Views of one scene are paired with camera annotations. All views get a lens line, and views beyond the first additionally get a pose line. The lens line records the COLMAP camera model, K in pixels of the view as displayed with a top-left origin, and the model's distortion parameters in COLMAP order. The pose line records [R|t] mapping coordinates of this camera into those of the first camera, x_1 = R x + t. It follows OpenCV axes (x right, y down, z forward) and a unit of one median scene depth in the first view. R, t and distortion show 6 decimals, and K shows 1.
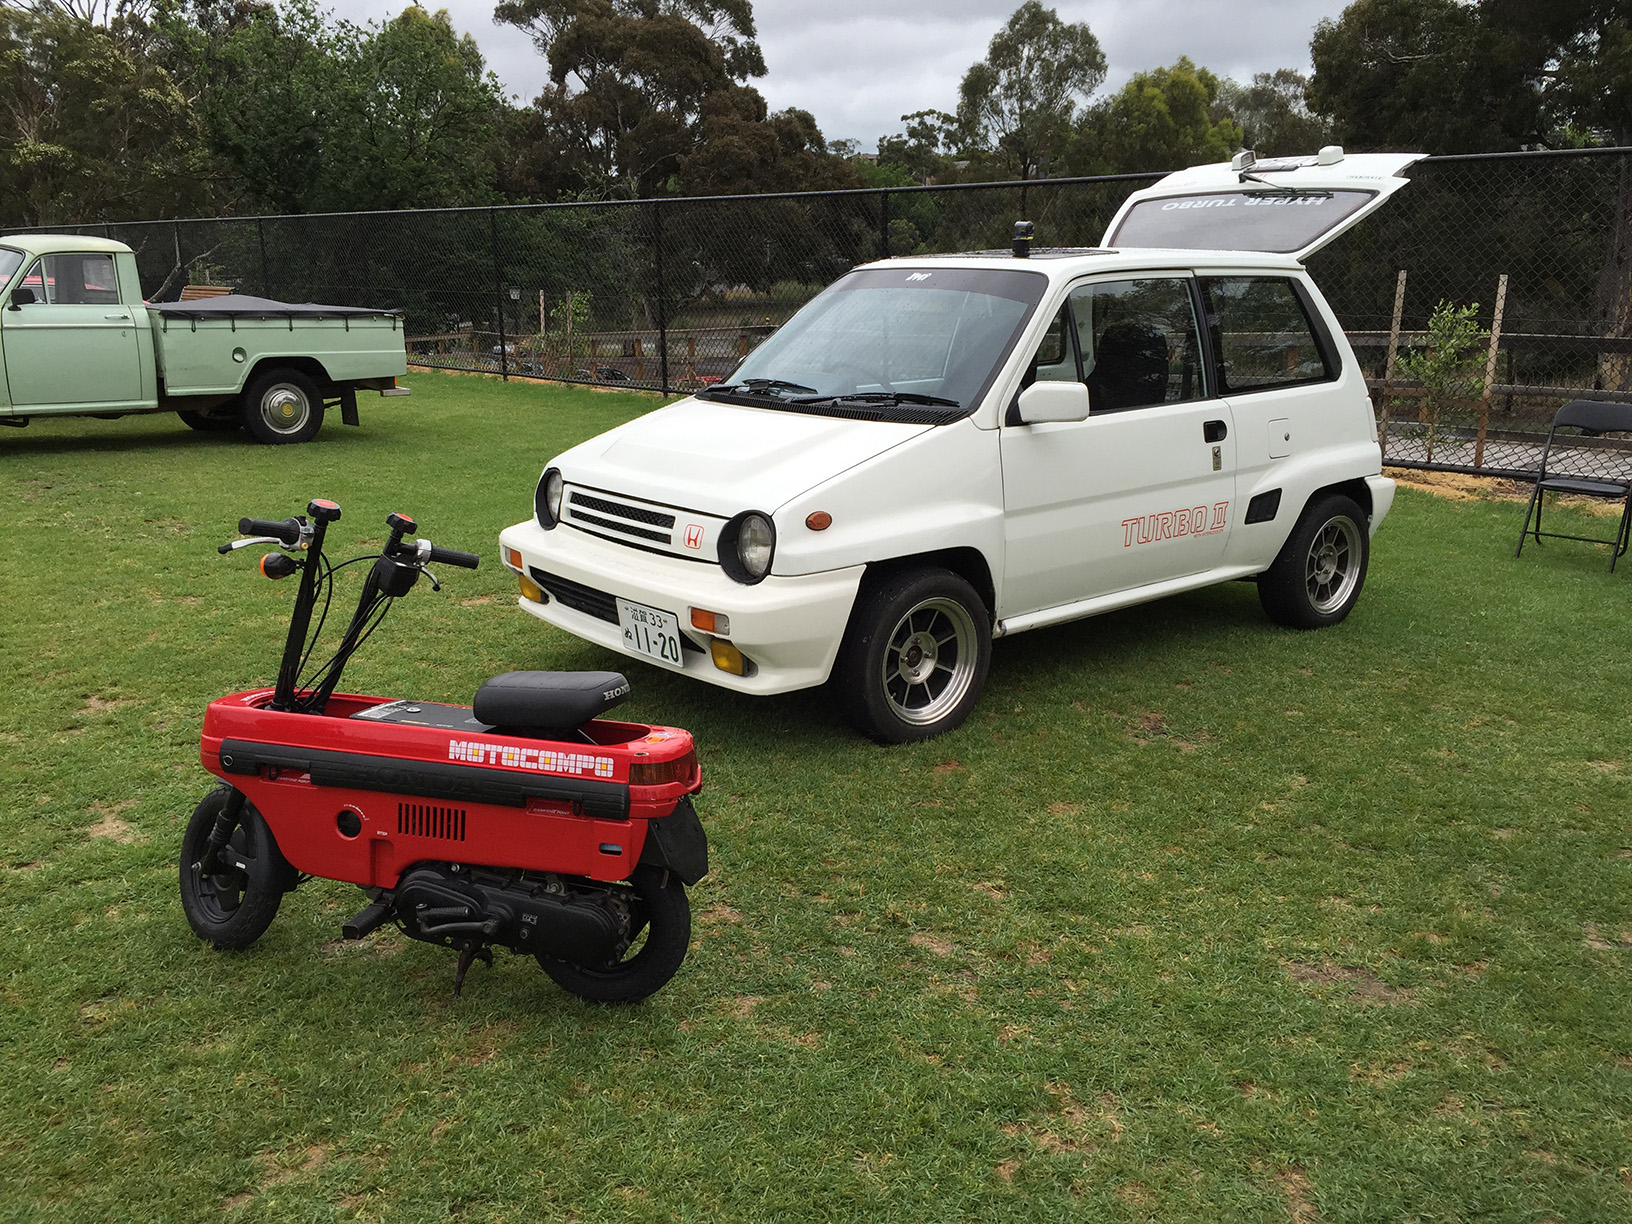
lens RADIAL K [[1454.0, 0, 816.0], [0, 1454.0, 612.0], [0, 0, 1]] dist [0.144968, -0.275568]
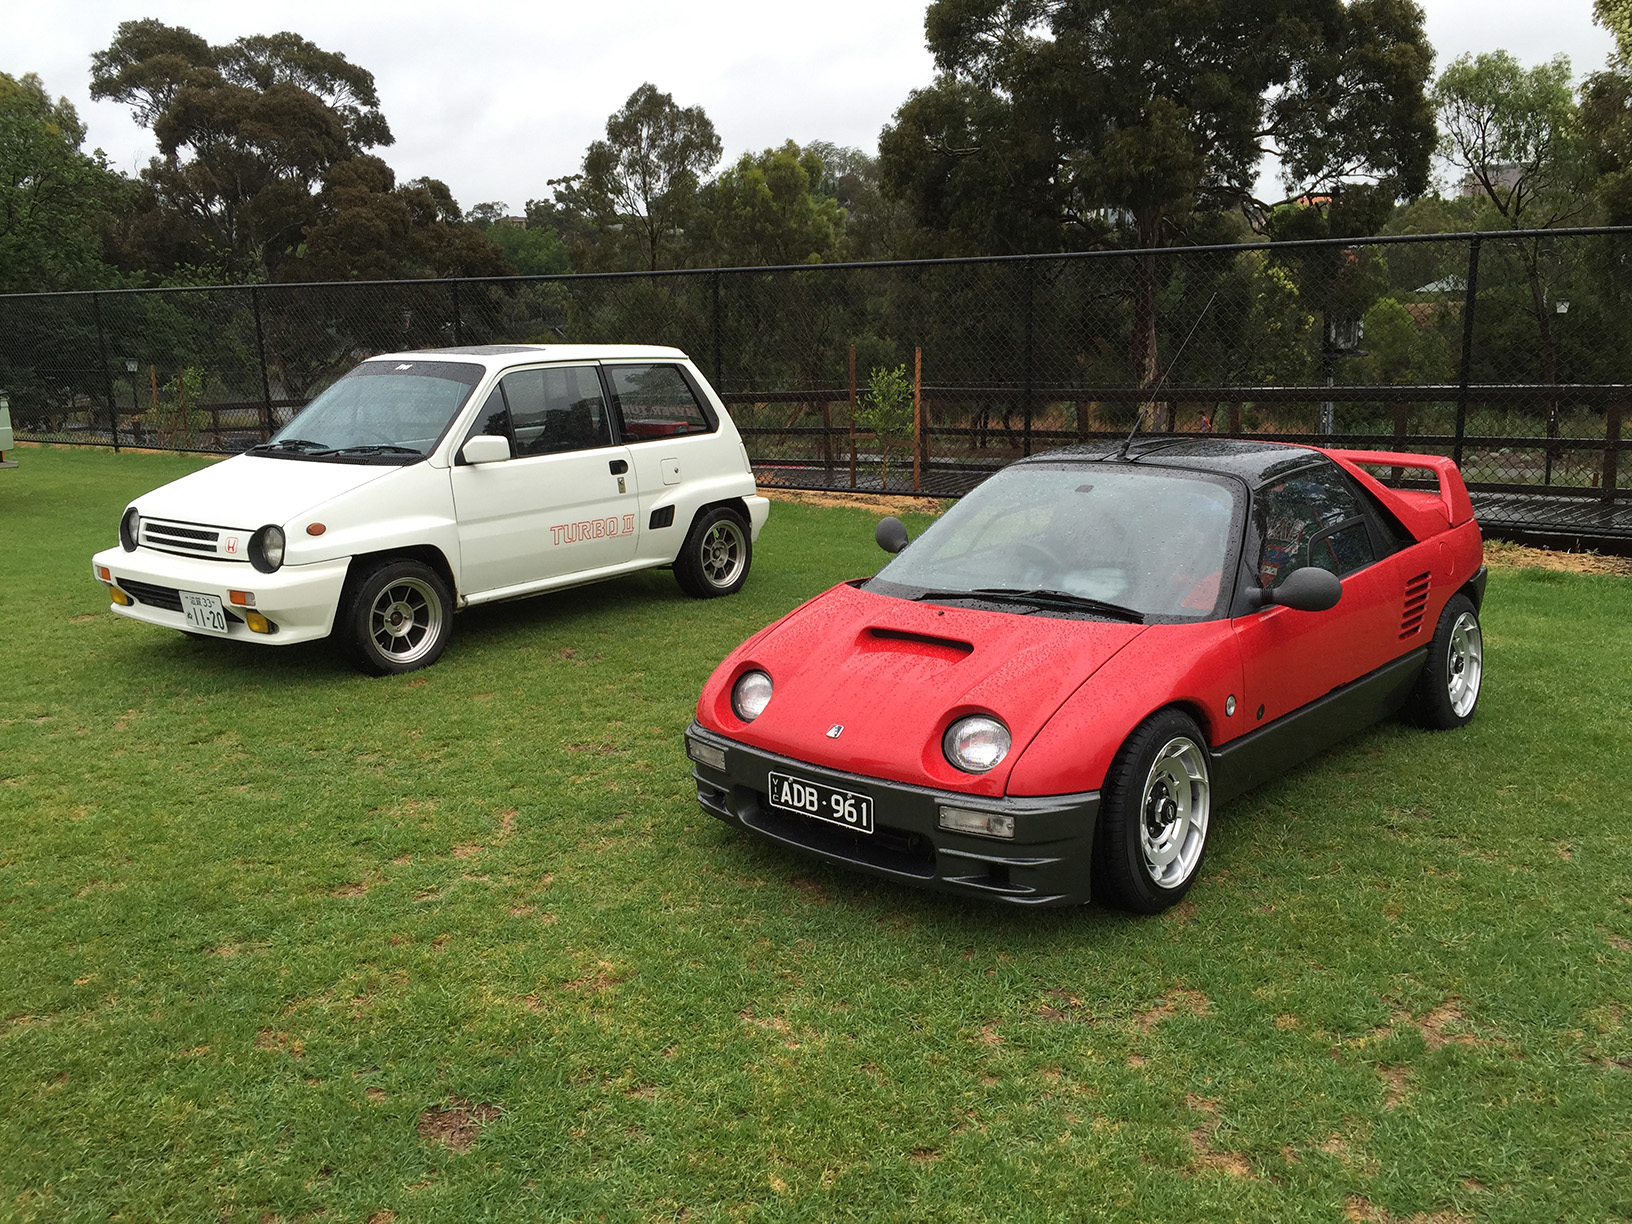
lens RADIAL K [[1459.9, 0, 816.0], [0, 1459.9, 612.0], [0, 0, 1]] dist [0.147502, -0.211864]
pose [[0.975095, -0.057805, 0.214123, 0.141213], [0.066526, 0.997214, -0.033744, 0.089527], [-0.211576, 0.047149, 0.976224, -0.503975]]
